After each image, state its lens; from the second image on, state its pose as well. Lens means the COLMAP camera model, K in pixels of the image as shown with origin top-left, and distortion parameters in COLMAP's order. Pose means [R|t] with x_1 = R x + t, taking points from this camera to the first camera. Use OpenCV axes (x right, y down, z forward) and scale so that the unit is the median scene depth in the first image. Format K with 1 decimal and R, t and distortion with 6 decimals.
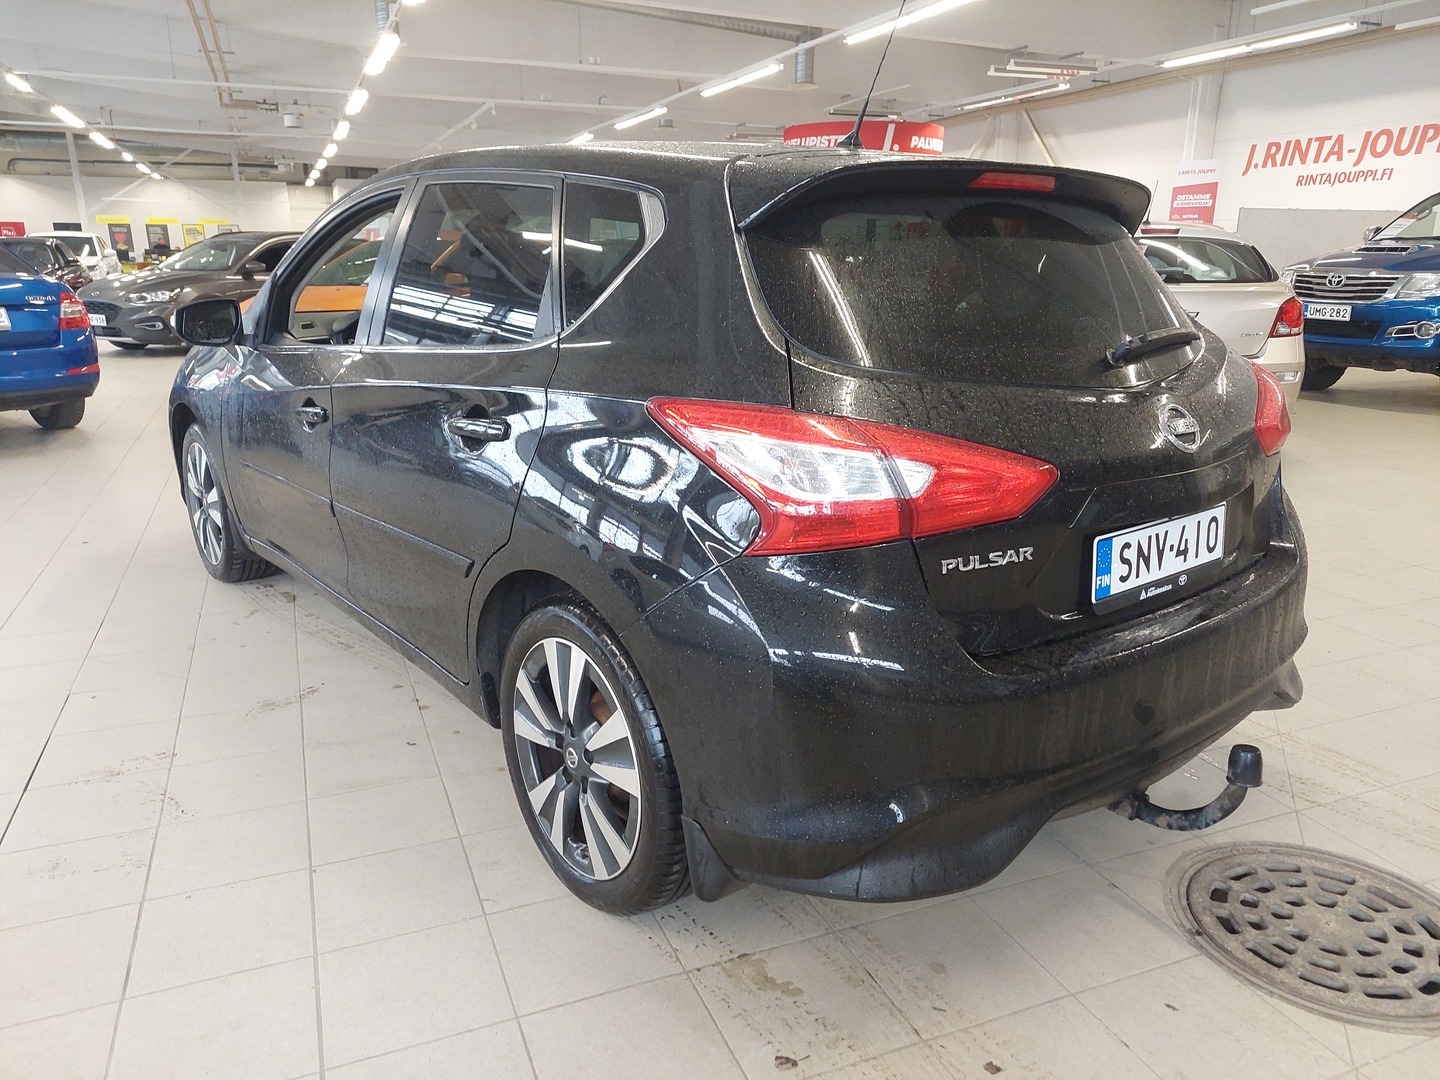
lens RADIAL K [[1042.0, 0, 713.5], [0, 1042.0, 535.7], [0, 0, 1]] dist [0.023565, -0.014481]
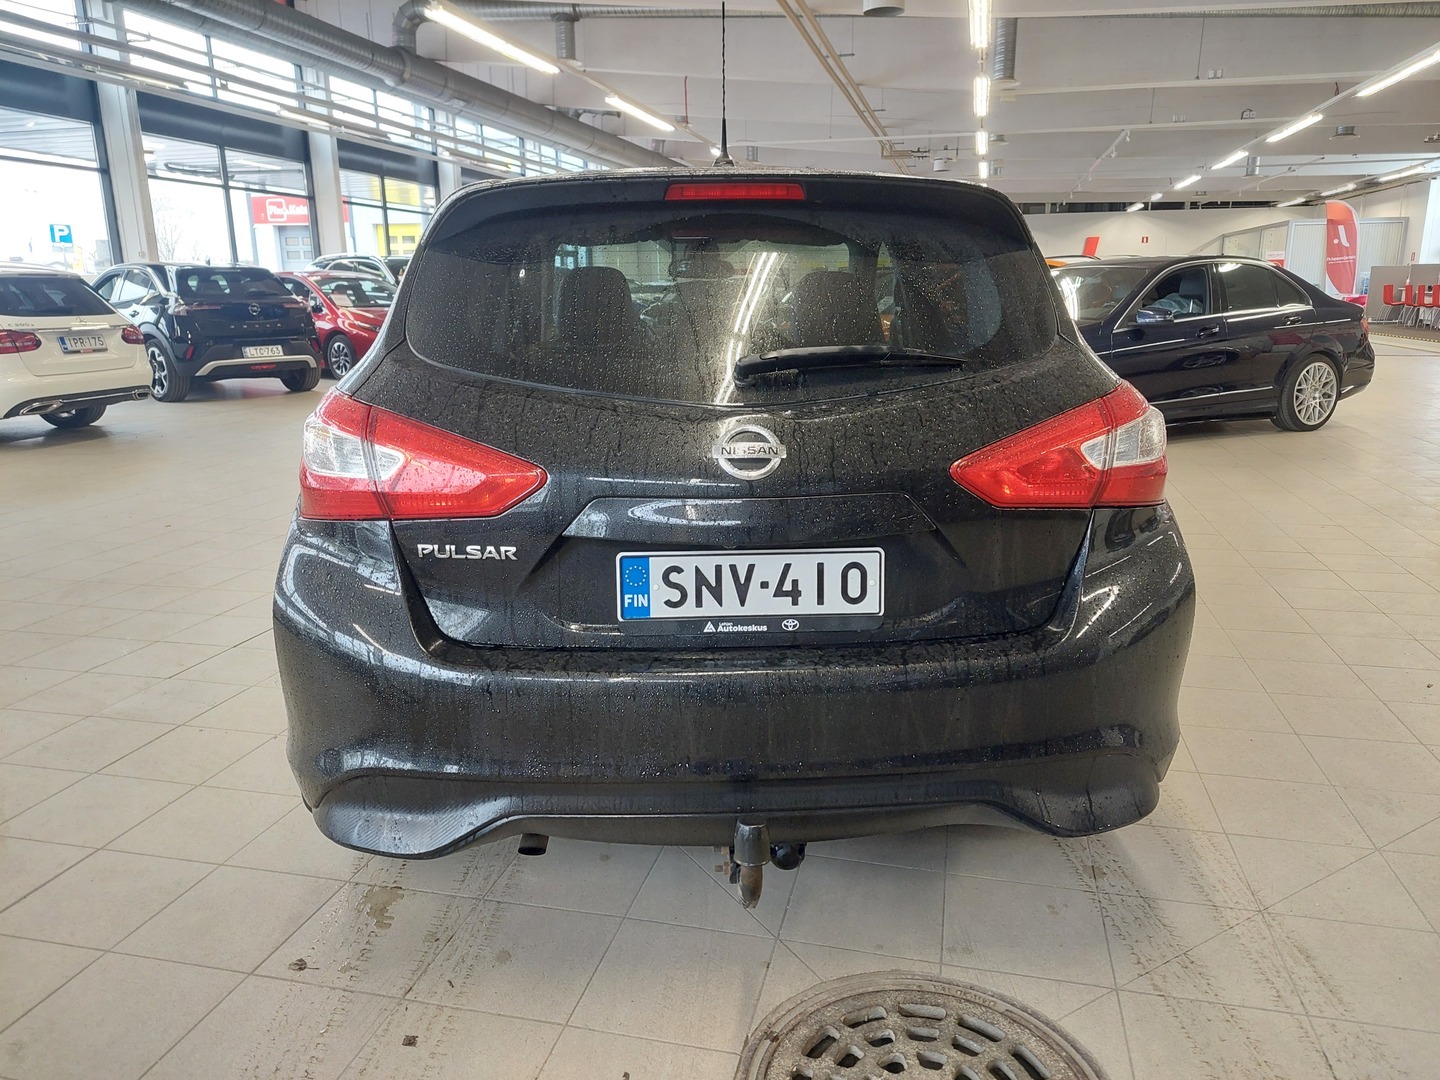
lens RADIAL K [[1042.0, 0, 720.7], [0, 1042.0, 499.1], [0, 0, 1]] dist [0.023565, -0.014481]
pose [[0.809633, 0.105754, -0.577331, 0.905892], [-0.141097, 0.989857, -0.016550, -0.040508], [0.569725, 0.094860, 0.816343, 0.239560]]
